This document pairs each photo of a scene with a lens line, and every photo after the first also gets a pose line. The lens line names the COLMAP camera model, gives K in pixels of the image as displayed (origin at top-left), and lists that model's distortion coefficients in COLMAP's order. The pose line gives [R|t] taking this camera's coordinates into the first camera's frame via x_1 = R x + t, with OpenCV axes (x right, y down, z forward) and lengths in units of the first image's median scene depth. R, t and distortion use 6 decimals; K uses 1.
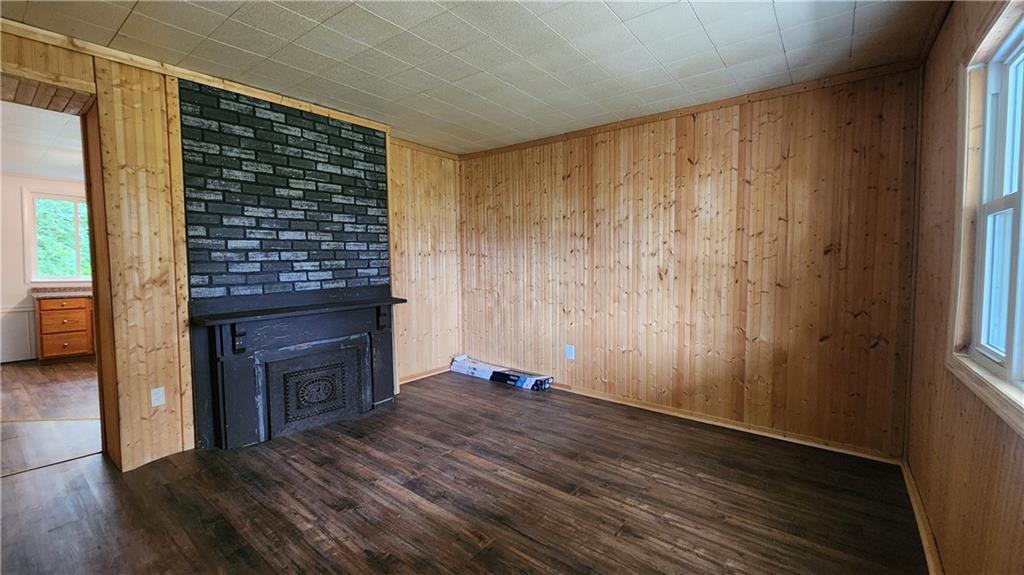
lens RADIAL K [[417.0, 0, 508.8], [0, 417.0, 288.5], [0, 0, 1]] dist [-0.004154, -0.000220]
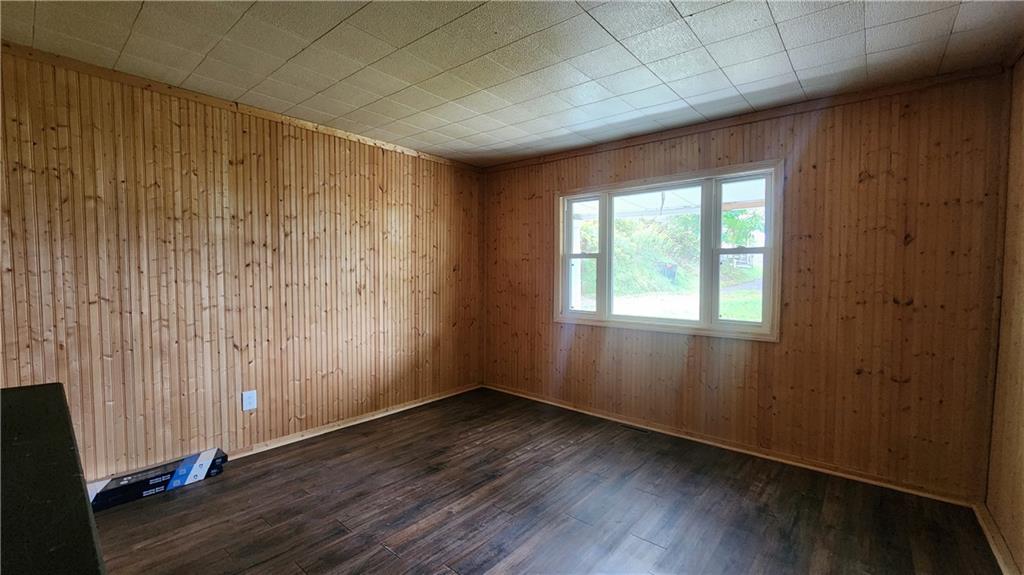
lens RADIAL K [[417.0, 0, 509.2], [0, 417.0, 284.2], [0, 0, 1]] dist [-0.004154, -0.000220]
pose [[0.046030, -0.032846, 0.998400, -0.740724], [0.062757, 0.997580, 0.029926, -0.061533], [-0.996967, 0.061279, 0.047980, 0.649584]]
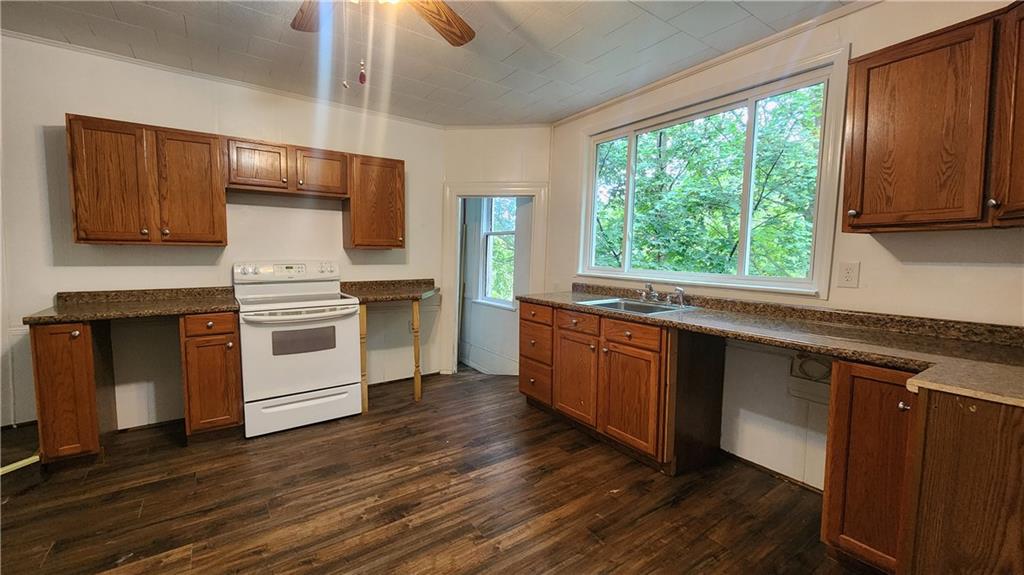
lens RADIAL K [[417.0, 0, 515.1], [0, 417.0, 284.9], [0, 0, 1]] dist [-0.004154, -0.000220]
pose [[-0.300984, 0.078072, -0.950428, 0.913199], [-0.072370, 0.991899, 0.104397, -0.065953], [0.950879, 0.100204, -0.292896, 1.043511]]
